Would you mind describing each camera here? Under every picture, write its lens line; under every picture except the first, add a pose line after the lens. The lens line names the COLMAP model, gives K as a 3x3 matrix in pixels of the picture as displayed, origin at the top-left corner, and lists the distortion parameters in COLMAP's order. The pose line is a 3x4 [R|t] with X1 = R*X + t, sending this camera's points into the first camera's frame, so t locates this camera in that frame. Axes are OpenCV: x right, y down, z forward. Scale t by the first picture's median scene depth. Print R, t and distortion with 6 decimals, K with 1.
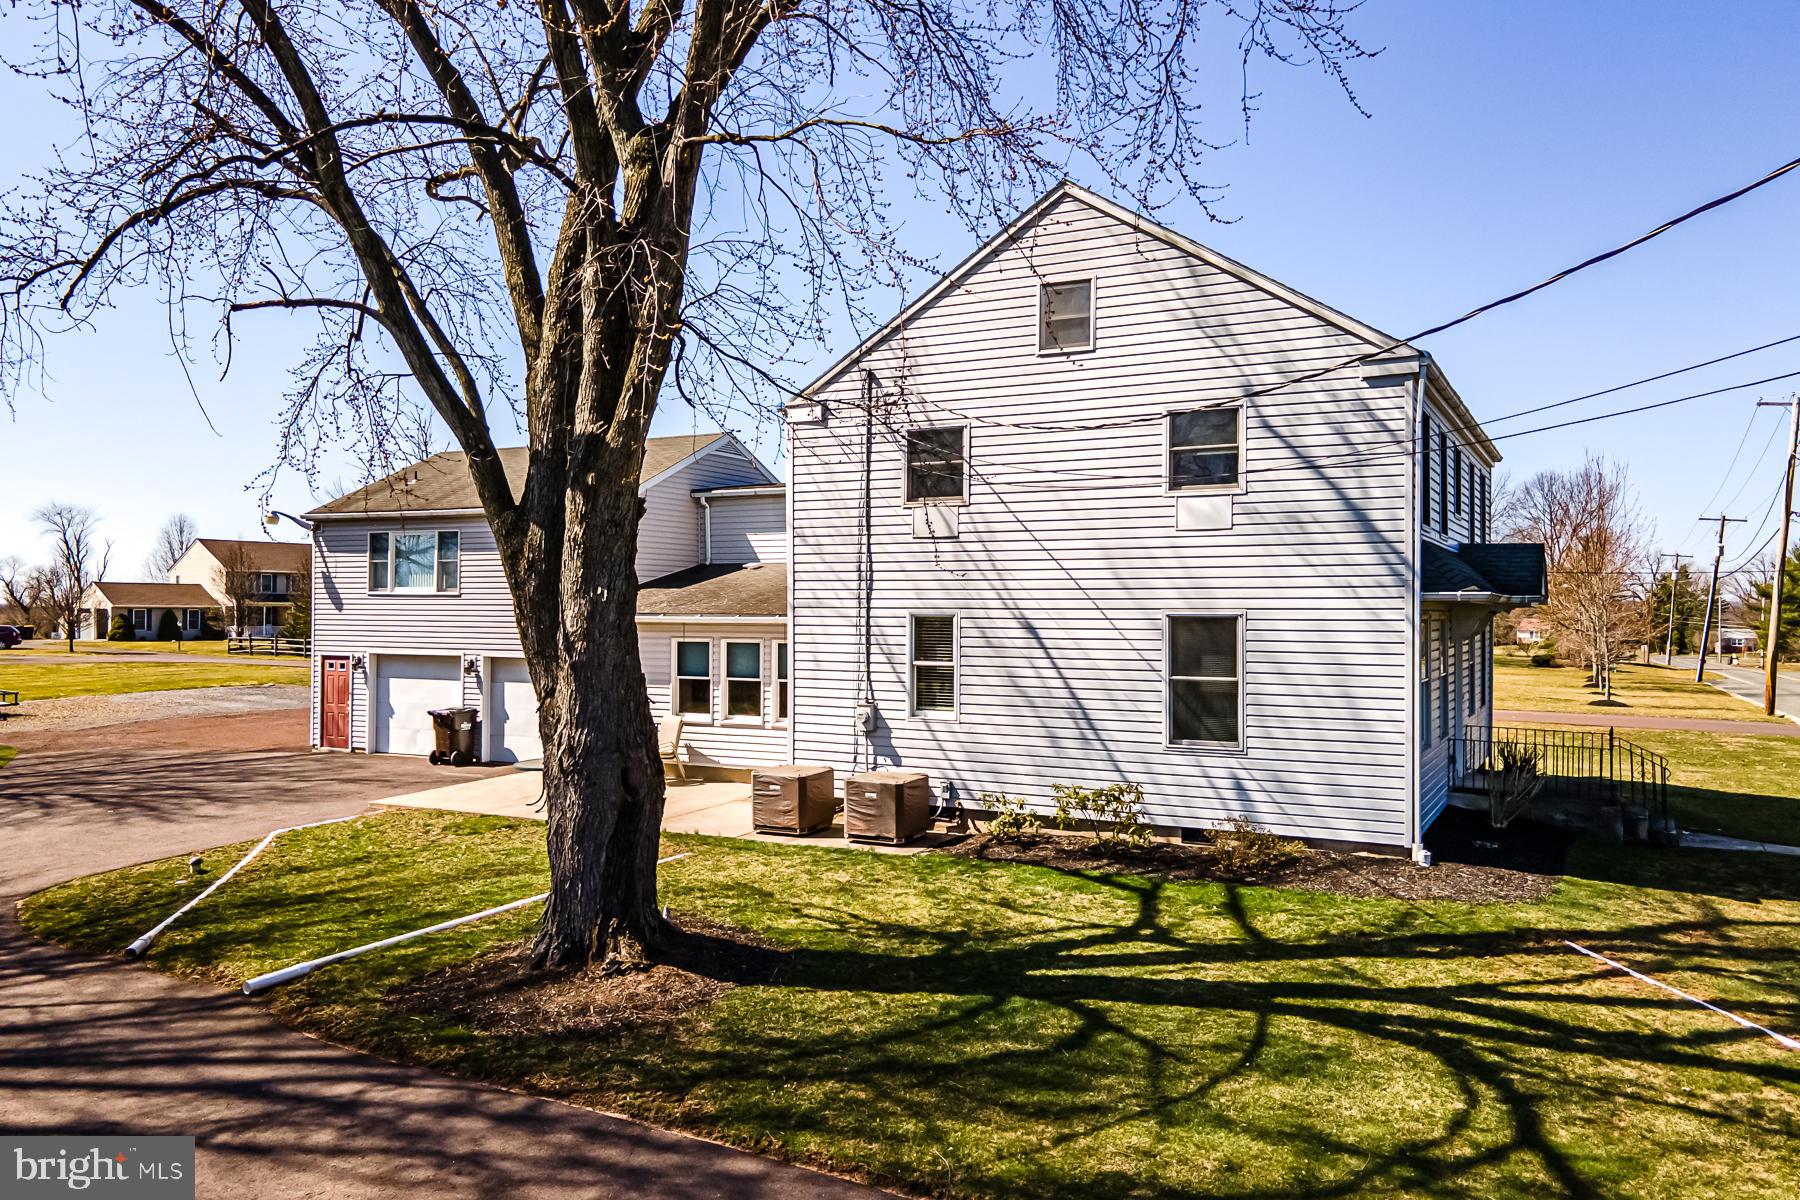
lens RADIAL K [[1320.1, 0, 899.6], [0, 1320.1, 598.0], [0, 0, 1]] dist [0.030754, 0.025888]
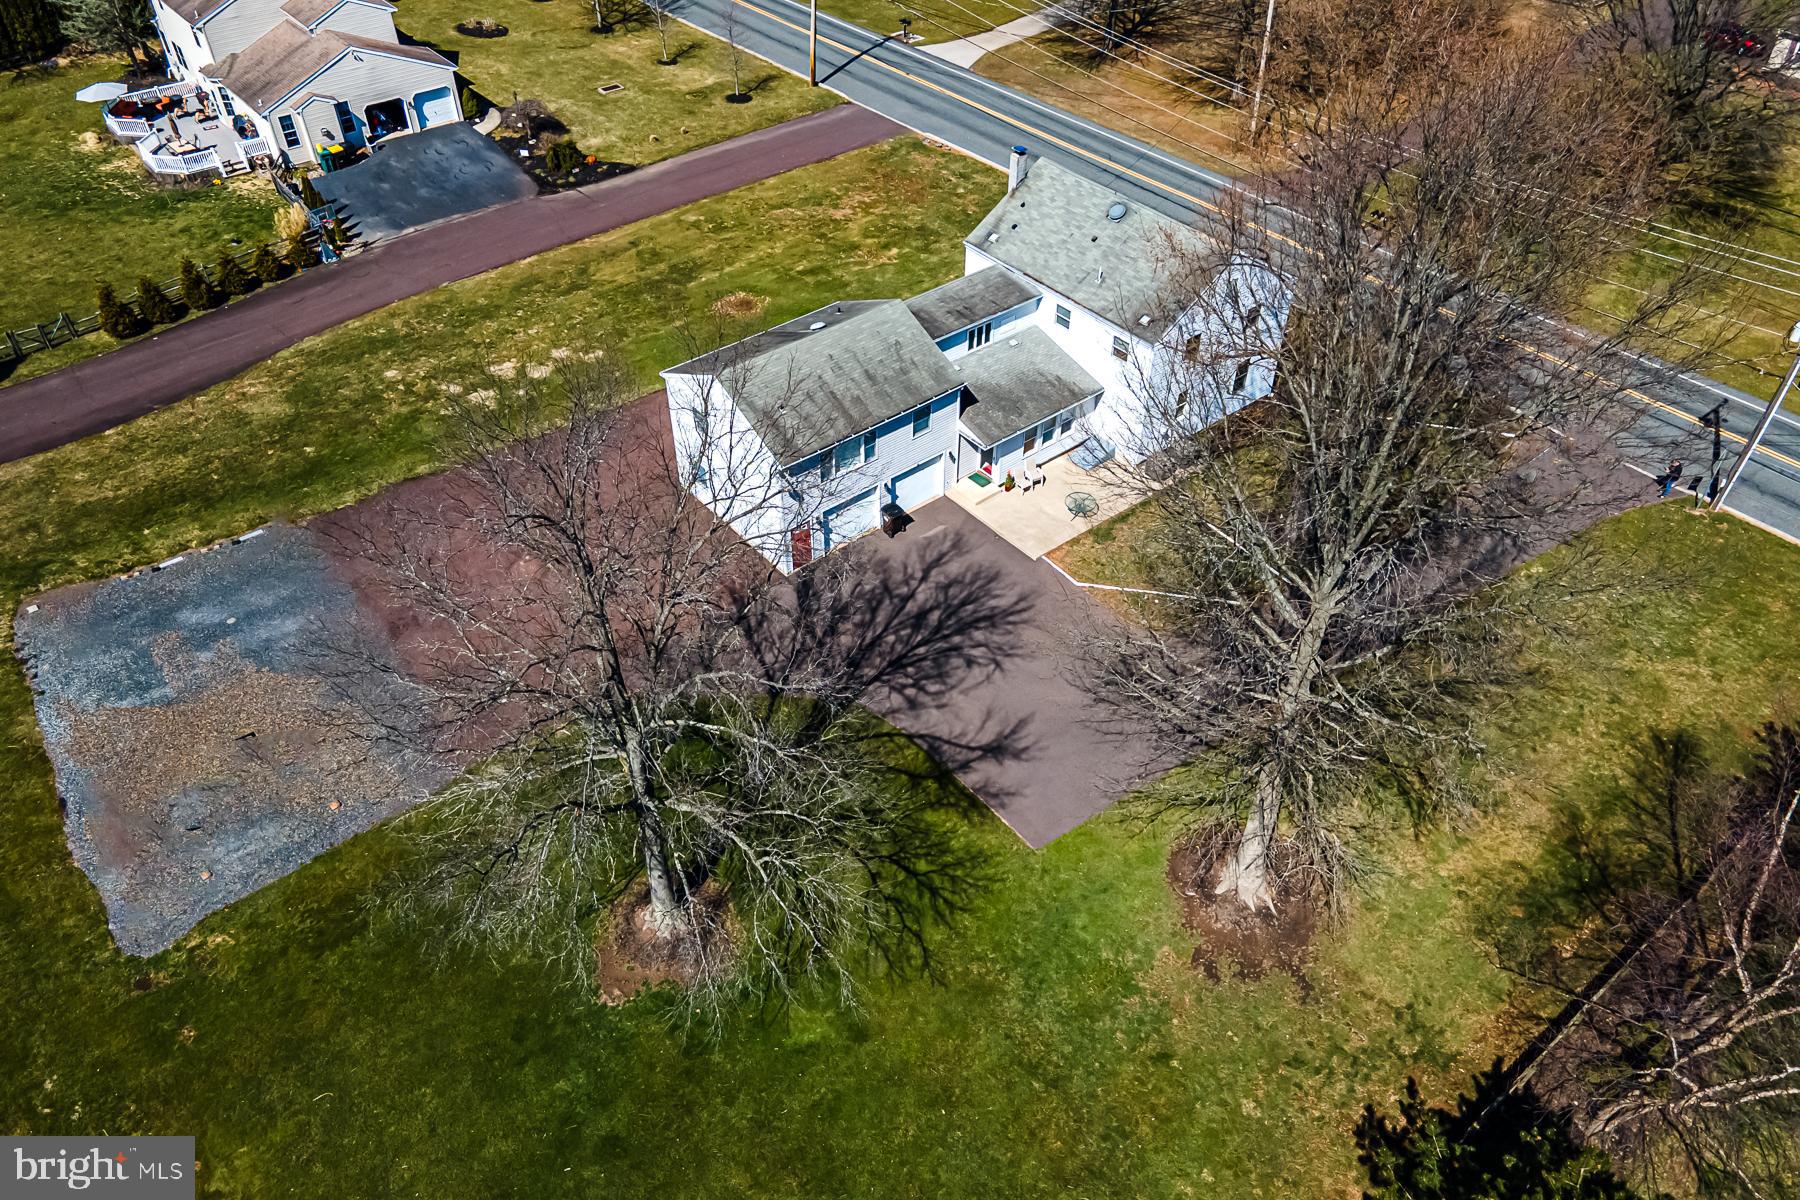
lens RADIAL K [[1320.1, 0, 894.3], [0, 1320.1, 606.0], [0, 0, 1]] dist [0.030754, 0.025888]
pose [[0.388261, -0.617976, 0.683637, -2.818374], [-0.005631, 0.740230, 0.672331, -1.789833], [-0.921532, -0.264889, 0.283922, 0.686555]]
